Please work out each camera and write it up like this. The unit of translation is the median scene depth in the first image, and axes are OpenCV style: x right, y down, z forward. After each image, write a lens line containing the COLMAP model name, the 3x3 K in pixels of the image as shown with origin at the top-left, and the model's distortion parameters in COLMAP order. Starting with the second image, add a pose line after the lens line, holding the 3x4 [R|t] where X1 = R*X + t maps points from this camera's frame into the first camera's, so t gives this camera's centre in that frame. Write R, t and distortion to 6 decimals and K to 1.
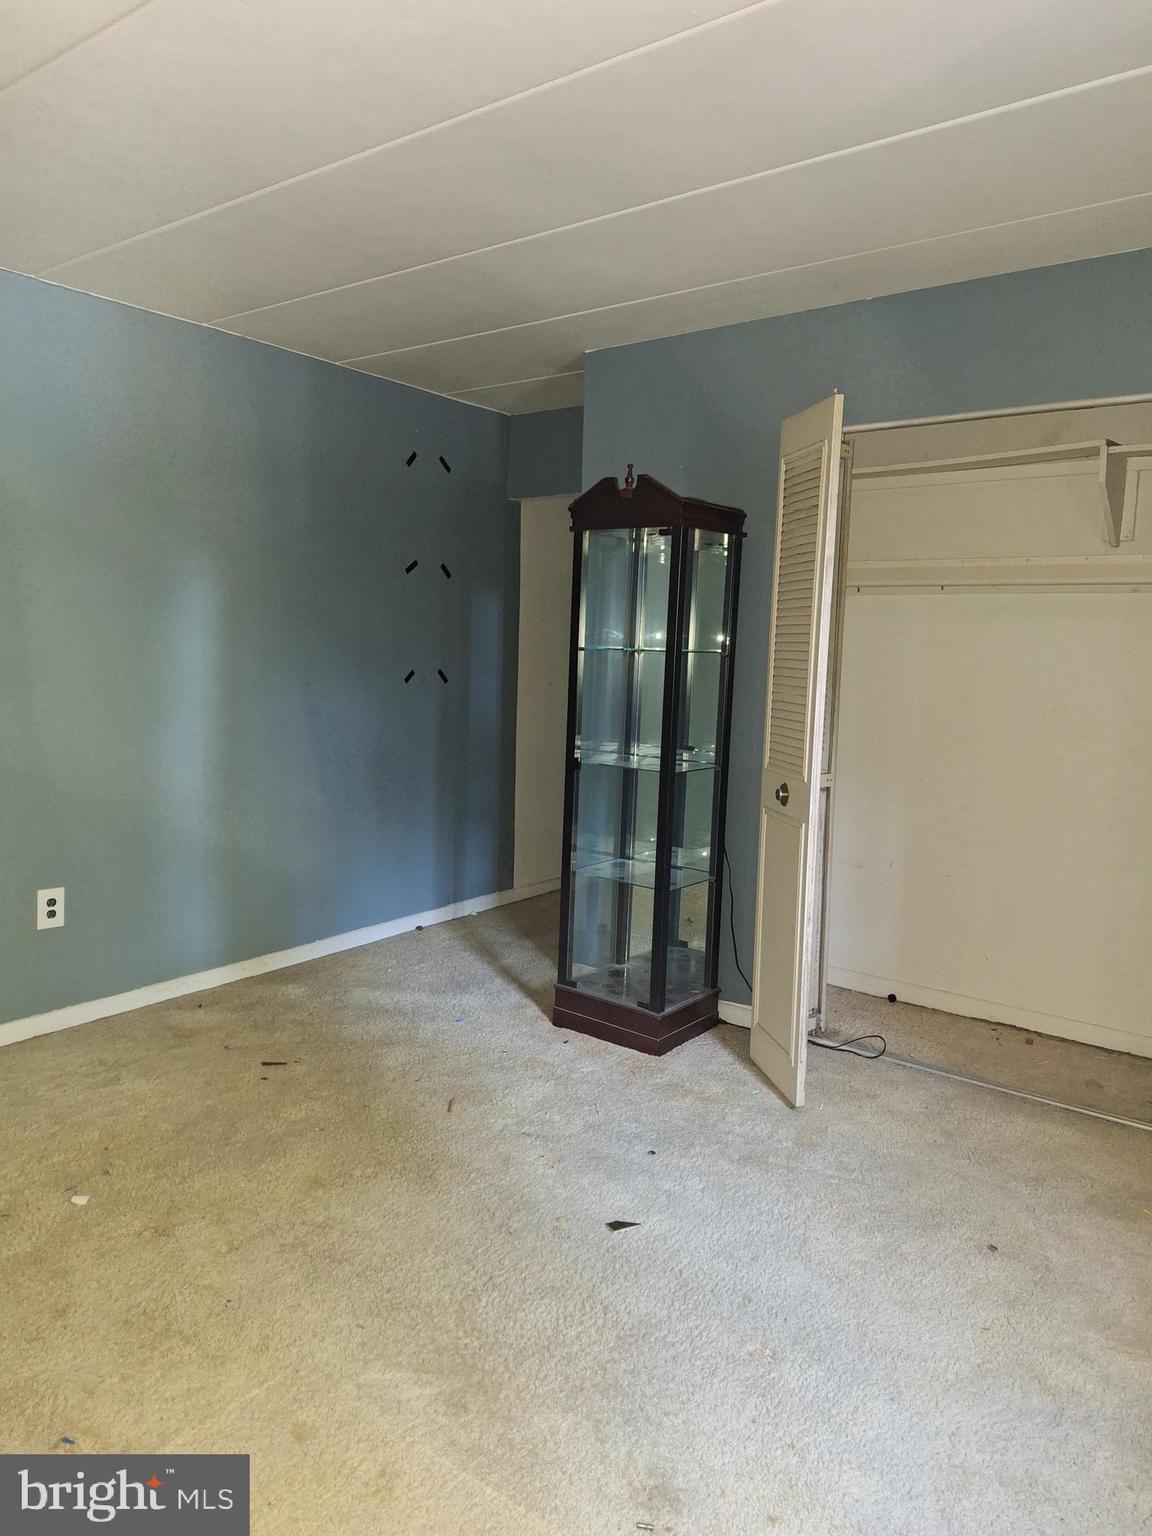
lens RADIAL K [[1064.6, 0, 574.5], [0, 1064.6, 761.2], [0, 0, 1]] dist [0.107909, -0.143704]
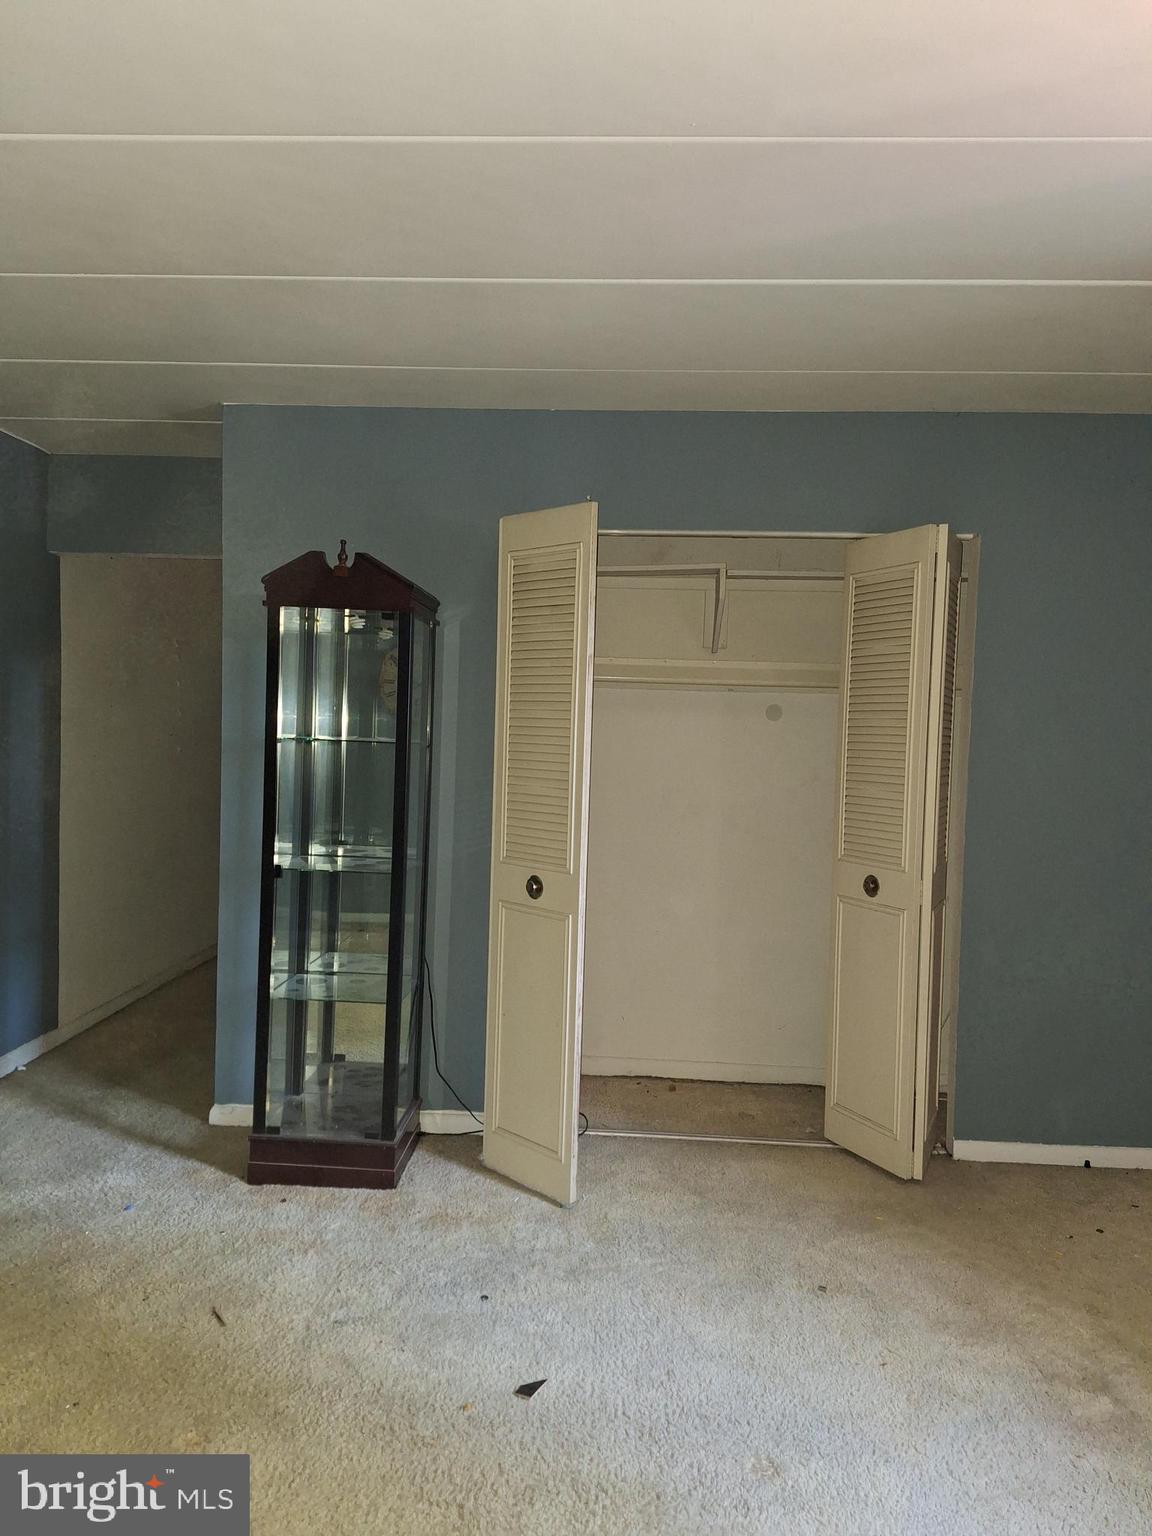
lens RADIAL K [[1060.0, 0, 571.4], [0, 1060.0, 773.2], [0, 0, 1]] dist [0.082298, -0.091715]
pose [[0.820644, -0.027021, 0.570800, -0.303641], [0.056093, 0.997866, -0.033408, -0.036161], [-0.568679, 0.059434, 0.820409, 0.150342]]
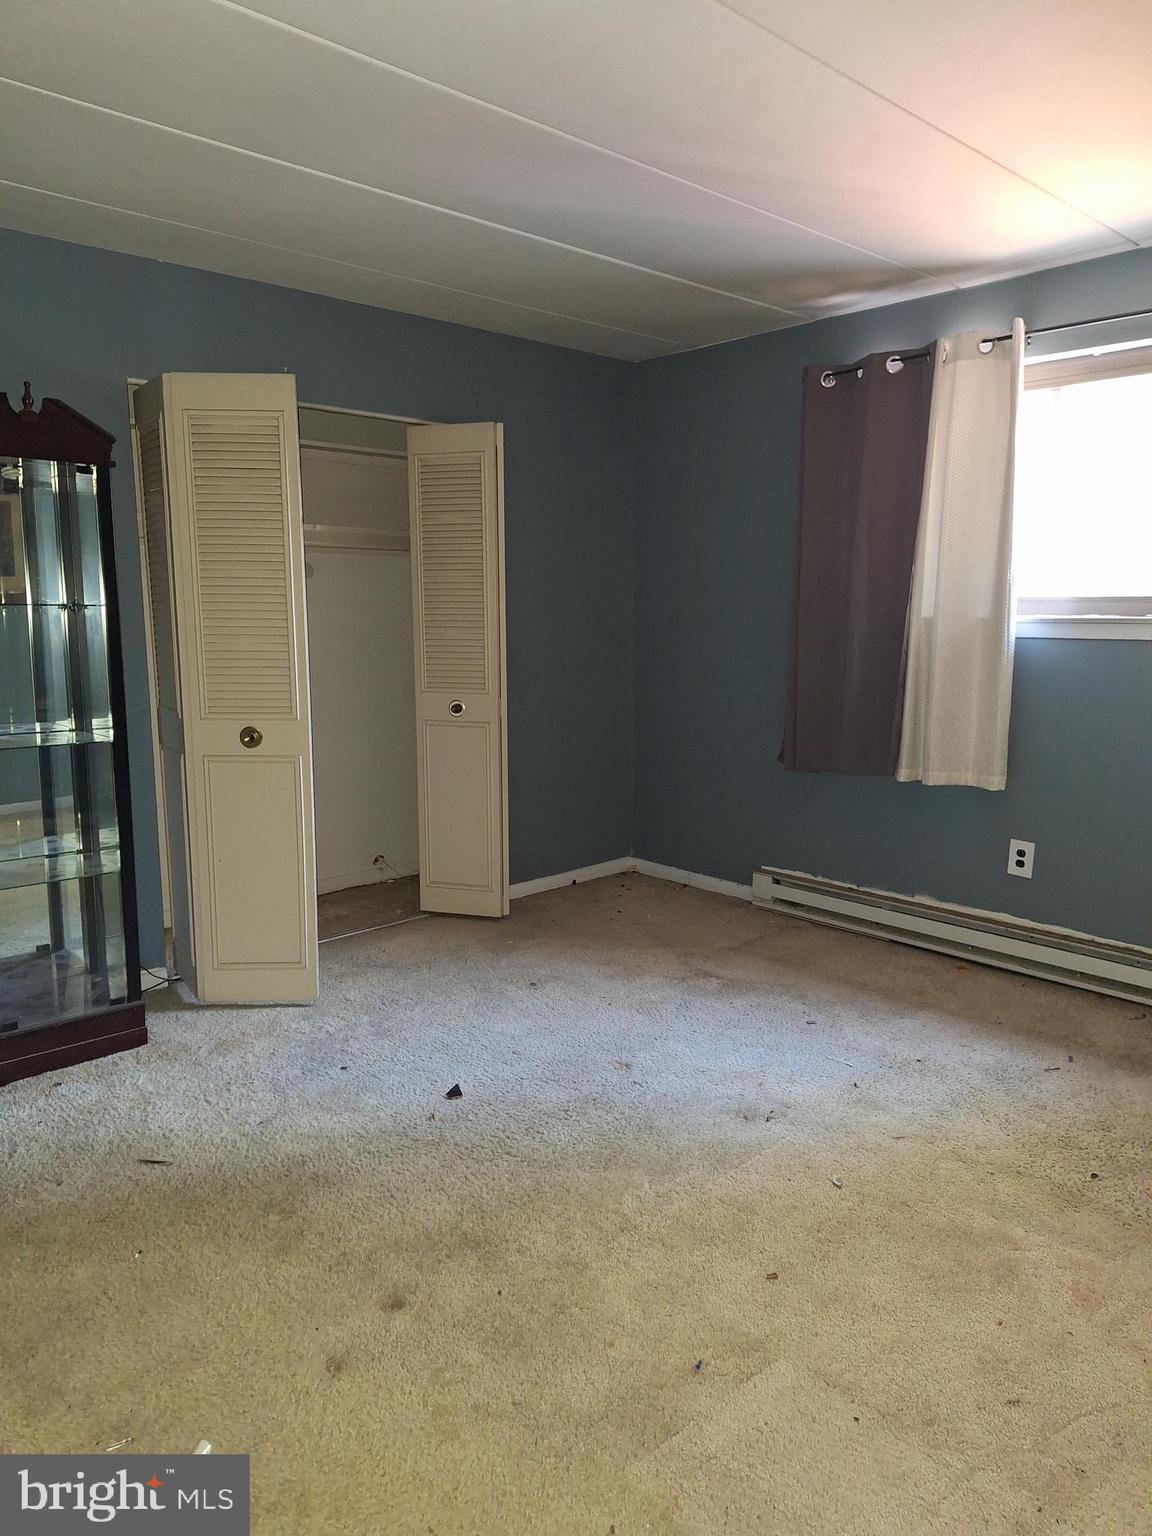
lens RADIAL K [[1060.0, 0, 571.4], [0, 1060.0, 773.2], [0, 0, 1]] dist [0.082298, -0.091715]
pose [[0.160761, -0.188202, 0.968884, -0.721396], [0.109731, 0.978974, 0.171955, -0.075899], [-0.980875, 0.078673, 0.178033, 0.449135]]
